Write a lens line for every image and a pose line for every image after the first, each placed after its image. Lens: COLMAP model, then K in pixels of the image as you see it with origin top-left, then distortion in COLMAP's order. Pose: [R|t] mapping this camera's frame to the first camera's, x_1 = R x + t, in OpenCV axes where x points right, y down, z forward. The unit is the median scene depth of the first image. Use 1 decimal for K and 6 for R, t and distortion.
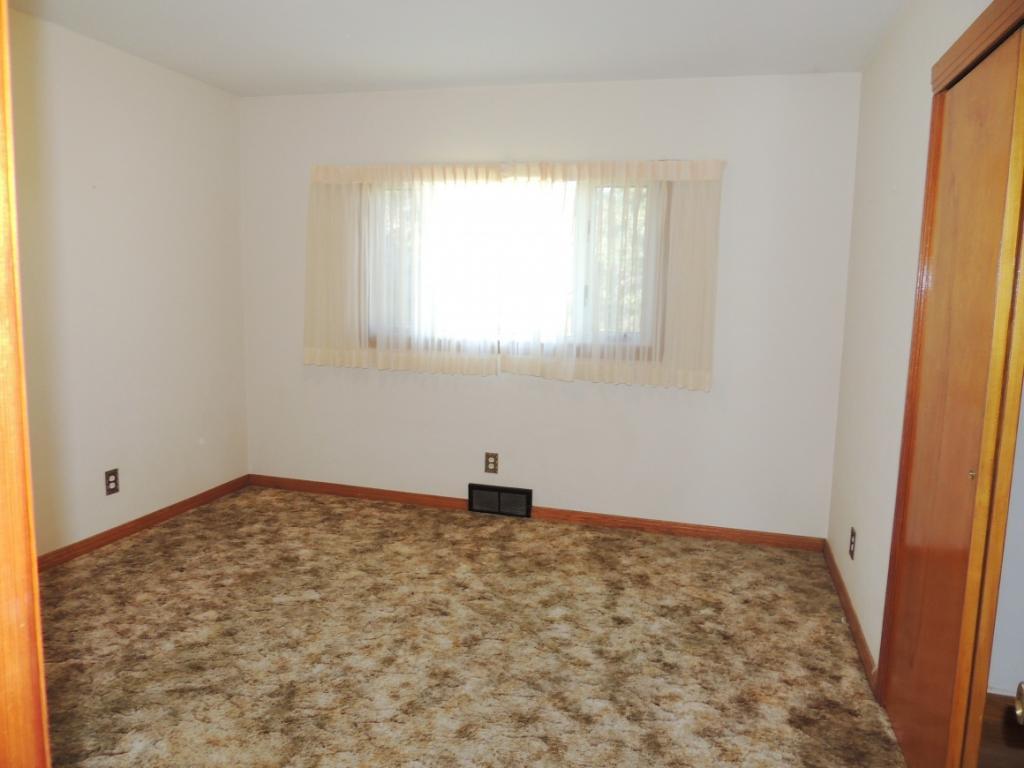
lens RADIAL K [[731.8, 0, 511.3], [0, 731.8, 378.8], [0, 0, 1]] dist [-0.005642, -0.003852]
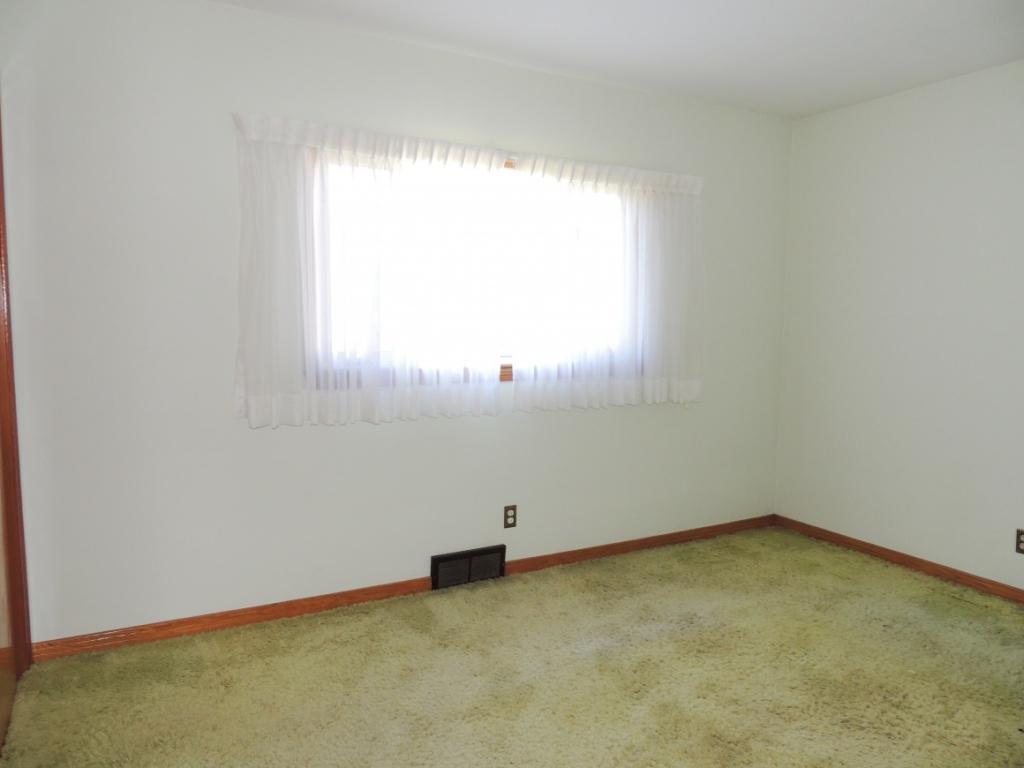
lens RADIAL K [[731.8, 0, 511.3], [0, 731.8, 378.8], [0, 0, 1]] dist [-0.005642, -0.003852]
pose [[0.654175, -0.068029, 0.753278, -0.588177], [0.107501, 0.994199, -0.003571, -0.031628], [-0.748665, 0.083315, 0.657693, 0.430602]]
